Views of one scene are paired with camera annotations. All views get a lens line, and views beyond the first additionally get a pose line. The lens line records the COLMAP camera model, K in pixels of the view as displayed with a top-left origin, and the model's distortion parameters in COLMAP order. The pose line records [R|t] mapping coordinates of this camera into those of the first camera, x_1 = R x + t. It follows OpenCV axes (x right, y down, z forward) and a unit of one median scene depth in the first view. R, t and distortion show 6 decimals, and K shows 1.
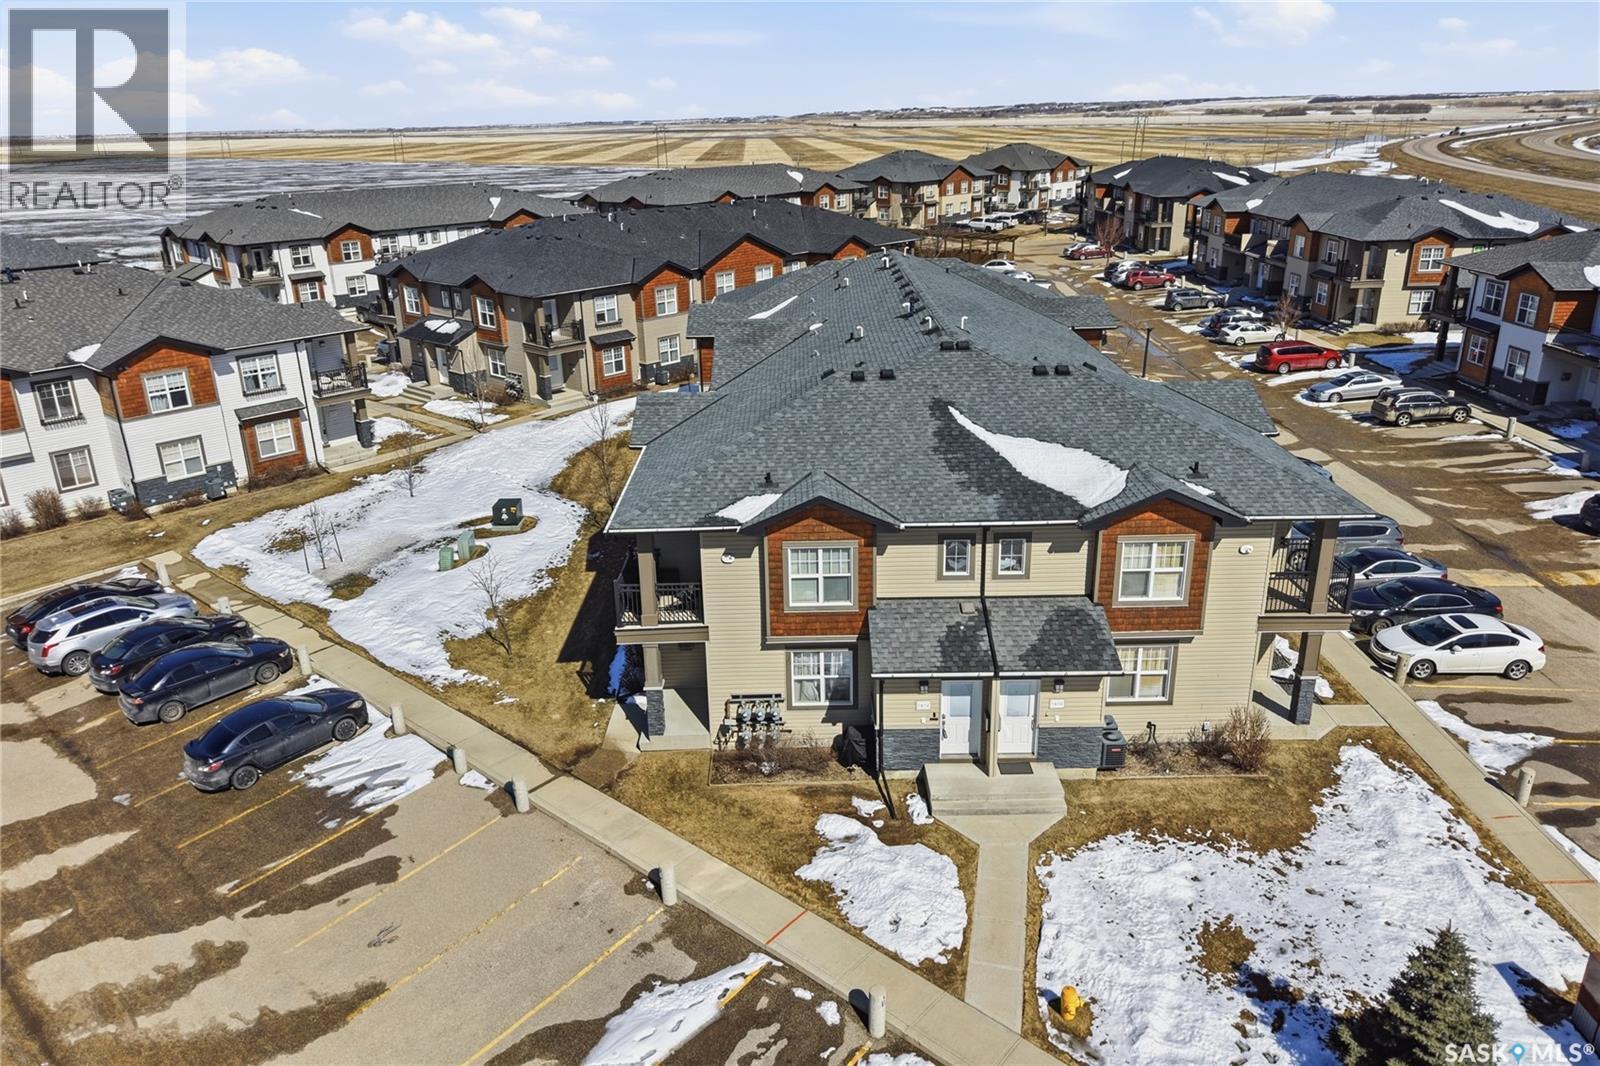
lens RADIAL K [[1067.6, 0, 797.6], [0, 1067.6, 543.8], [0, 0, 1]] dist [0.033519, -0.026262]
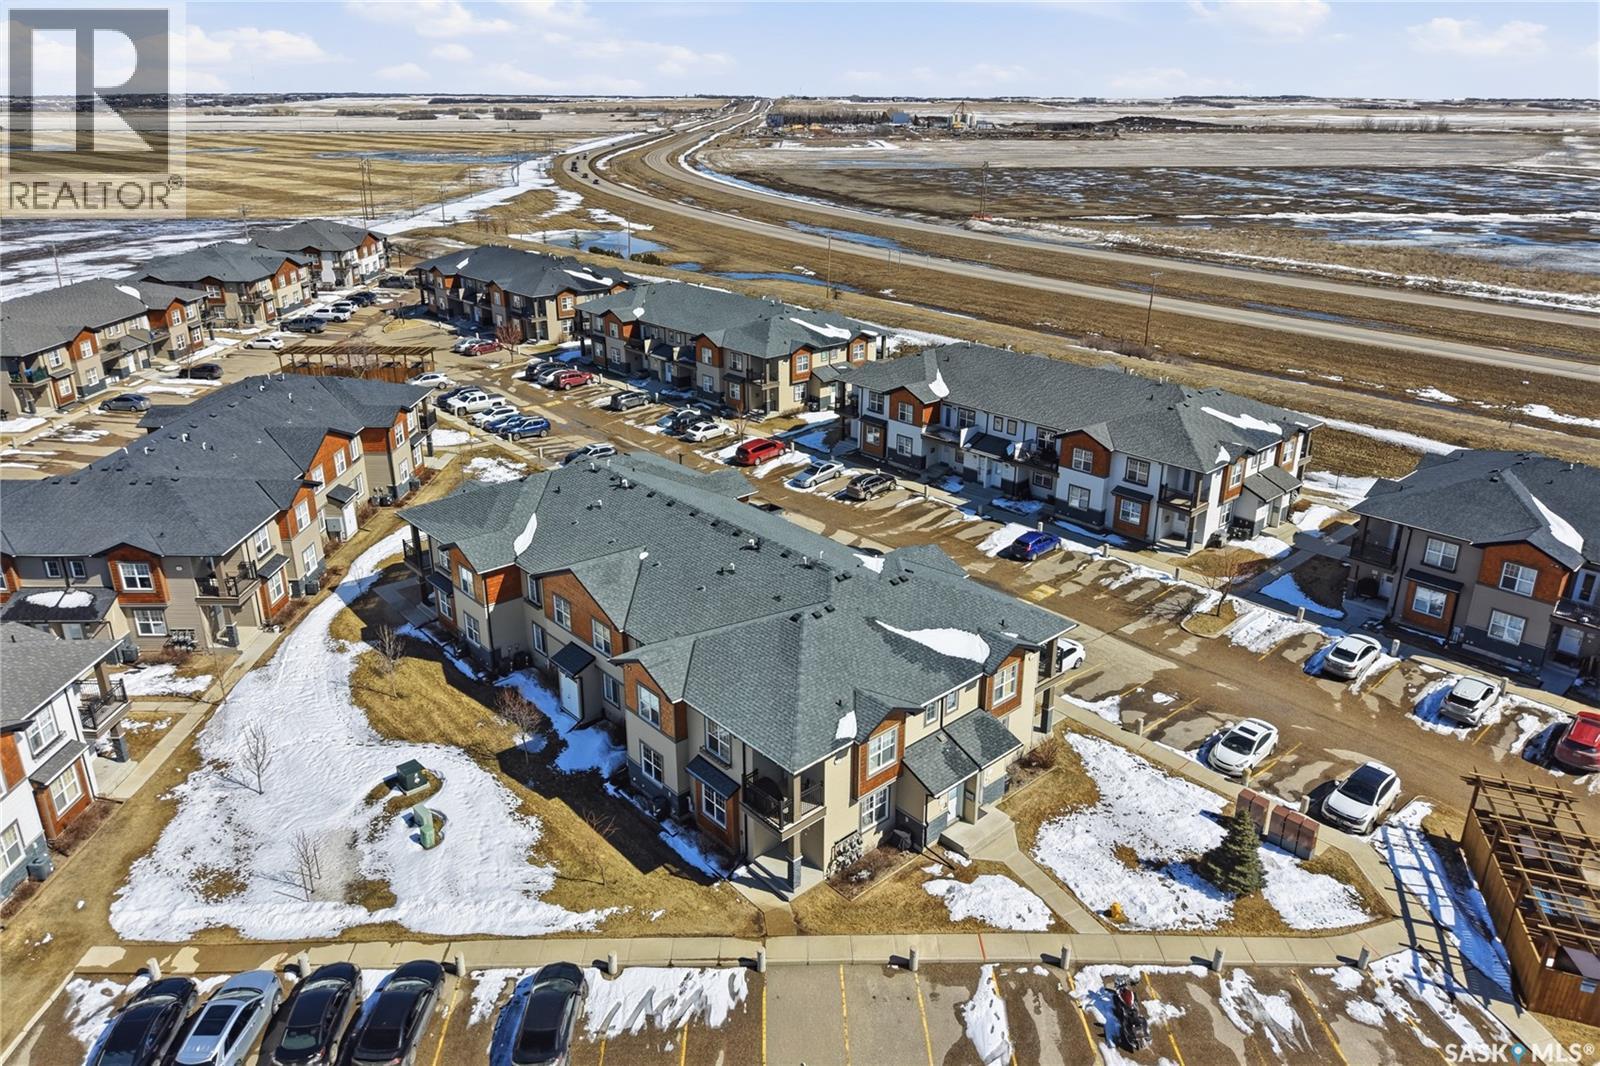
lens RADIAL K [[1067.6, 0, 786.3], [0, 1067.6, 527.6], [0, 0, 1]] dist [0.033519, -0.026262]
pose [[0.748497, -0.227826, 0.622774, -0.481957], [0.230915, 0.969900, 0.077281, -0.215840], [-0.621635, 0.085963, 0.778576, -0.108908]]
